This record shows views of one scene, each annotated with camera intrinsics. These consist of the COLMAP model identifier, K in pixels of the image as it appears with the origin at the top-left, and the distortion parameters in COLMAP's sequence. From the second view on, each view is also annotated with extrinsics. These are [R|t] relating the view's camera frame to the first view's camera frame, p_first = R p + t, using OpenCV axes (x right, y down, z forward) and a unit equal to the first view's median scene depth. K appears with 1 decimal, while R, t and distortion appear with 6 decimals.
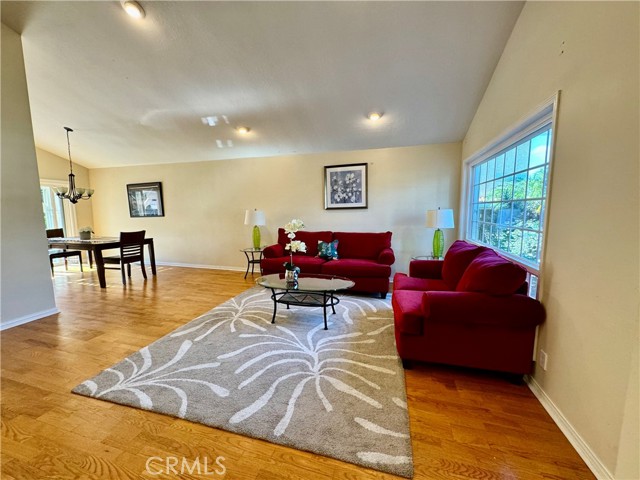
lens RADIAL K [[254.0, 0, 319.1], [0, 254.0, 238.9], [0, 0, 1]] dist [0.001197, 0.000036]
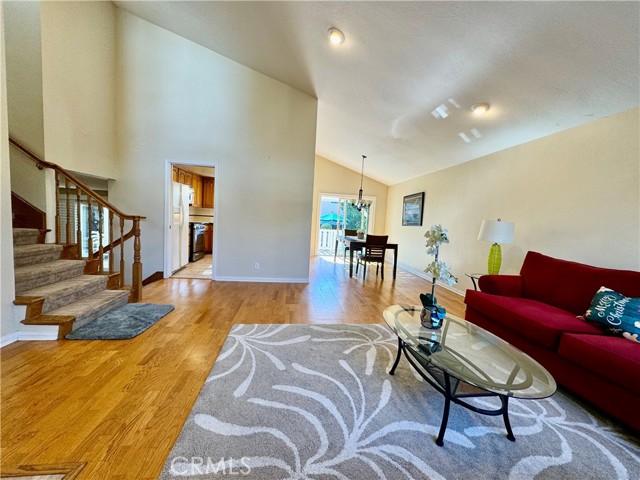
lens RADIAL K [[254.0, 0, 319.6], [0, 254.0, 240.4], [0, 0, 1]] dist [0.001197, 0.000036]
pose [[0.389039, 0.103046, -0.915440, 0.322088], [-0.158836, 0.986345, 0.043526, -0.022290], [0.907425, 0.128471, 0.400094, 0.484968]]
